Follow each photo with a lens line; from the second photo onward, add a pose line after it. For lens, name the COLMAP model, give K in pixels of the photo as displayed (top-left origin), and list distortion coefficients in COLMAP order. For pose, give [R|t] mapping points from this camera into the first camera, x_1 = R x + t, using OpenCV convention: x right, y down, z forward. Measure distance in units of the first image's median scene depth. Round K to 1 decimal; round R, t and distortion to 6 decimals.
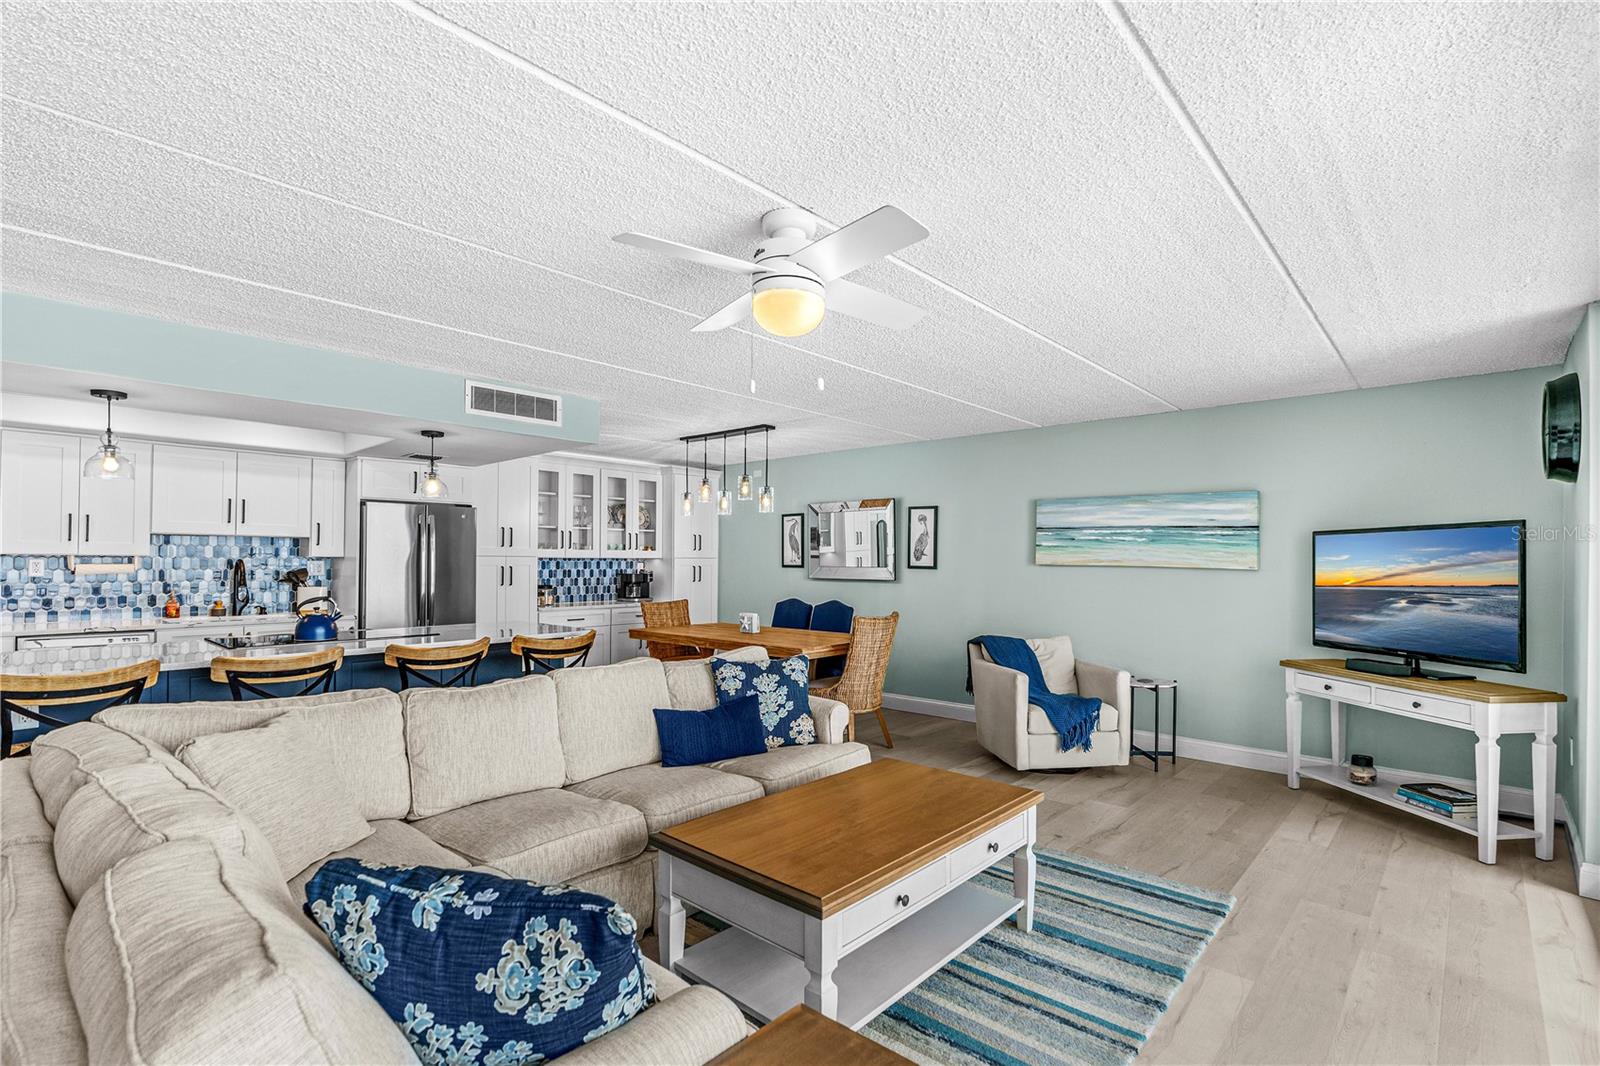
lens RADIAL K [[760.7, 0, 803.7], [0, 760.7, 541.9], [0, 0, 1]] dist [-0.003899, 0.001517]
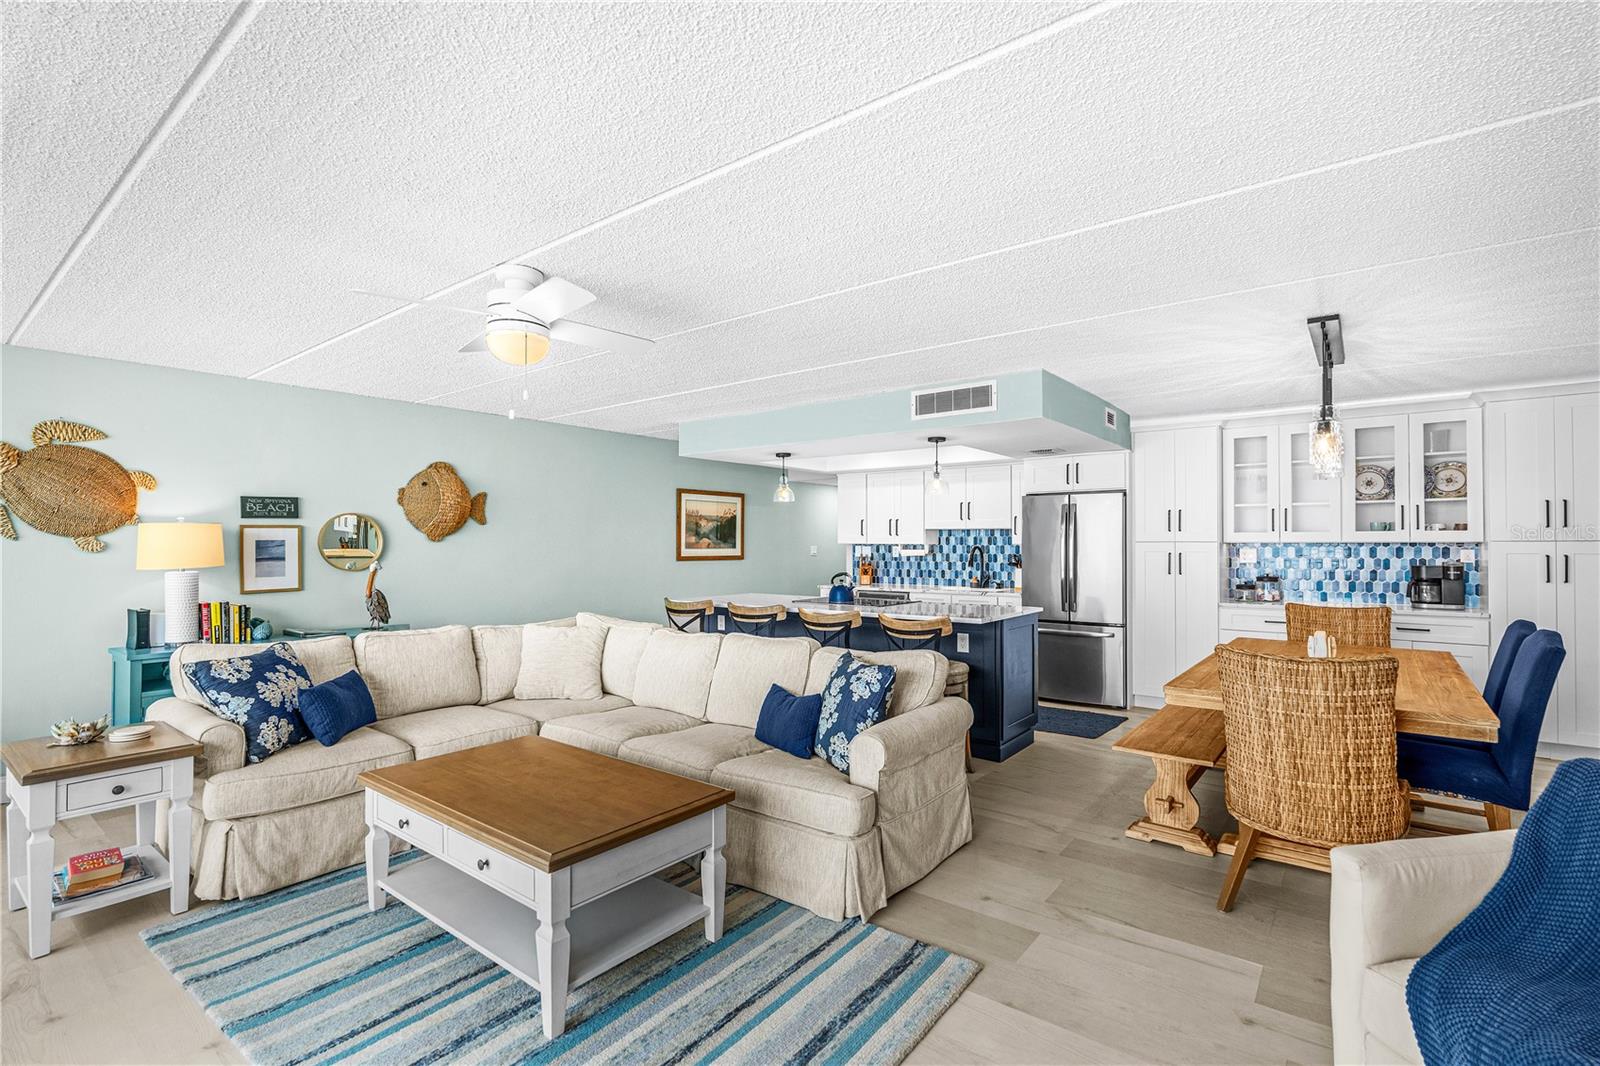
lens RADIAL K [[719.8, 0, 805.2], [0, 719.8, 540.3], [0, 0, 1]] dist [0.001743, -0.000131]
pose [[0.094738, -0.010667, -0.995445, 0.508235], [0.026593, 0.999613, -0.008180, 0.014807], [0.995147, -0.025697, 0.094985, 0.583609]]
